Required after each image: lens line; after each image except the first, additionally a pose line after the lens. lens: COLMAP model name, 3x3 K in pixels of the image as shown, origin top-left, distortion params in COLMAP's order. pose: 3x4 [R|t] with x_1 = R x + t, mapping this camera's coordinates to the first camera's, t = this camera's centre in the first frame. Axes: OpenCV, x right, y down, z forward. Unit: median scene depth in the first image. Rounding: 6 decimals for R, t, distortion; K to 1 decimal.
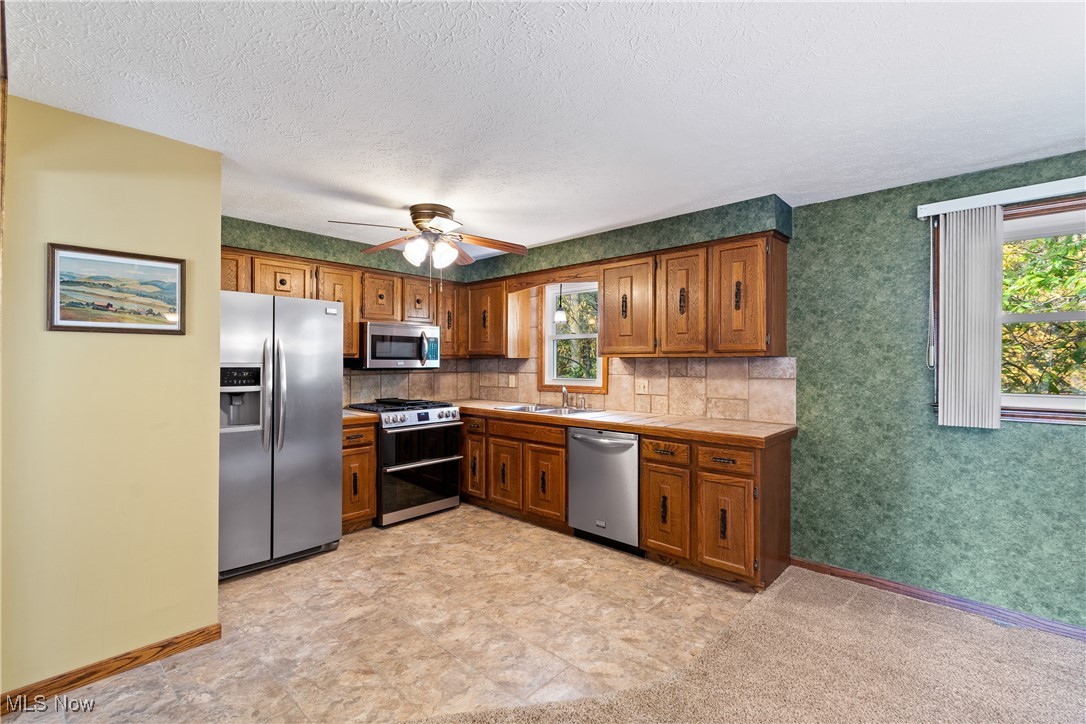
lens RADIAL K [[489.9, 0, 536.4], [0, 489.9, 361.7], [0, 0, 1]] dist [0.008434, -0.003132]
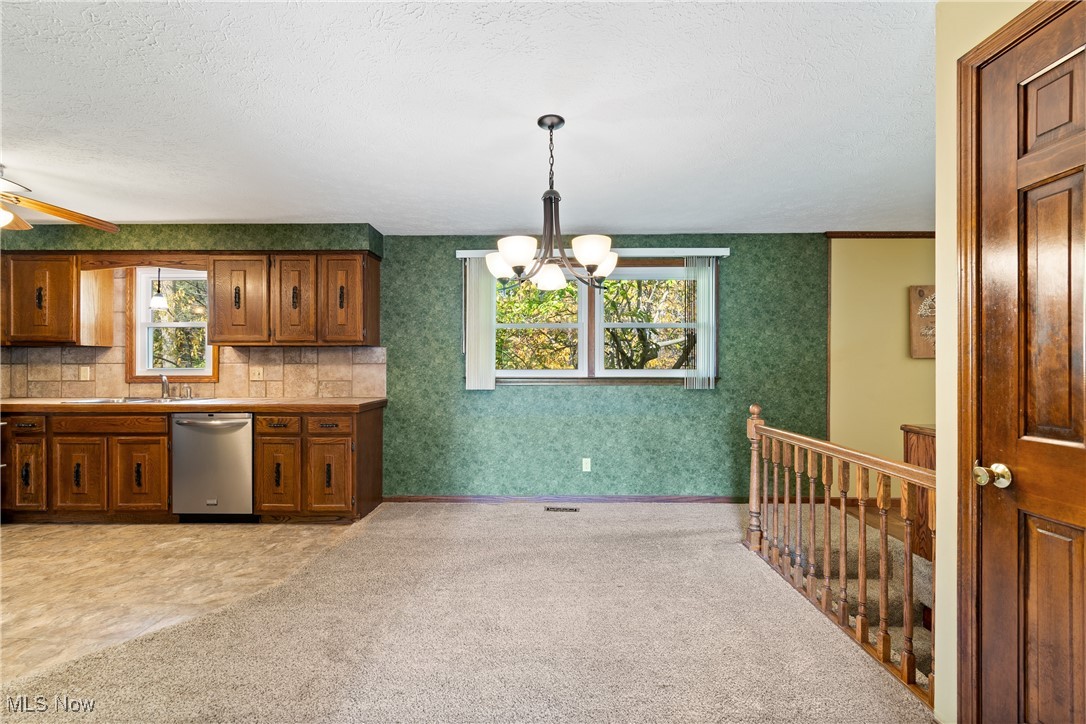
lens RADIAL K [[489.9, 0, 545.7], [0, 489.9, 369.7], [0, 0, 1]] dist [0.008434, -0.003132]
pose [[0.740475, -0.004387, 0.672069, -0.050248], [-0.000433, 0.999975, 0.007005, 0.042072], [-0.672083, -0.005478, 0.740455, -0.285293]]
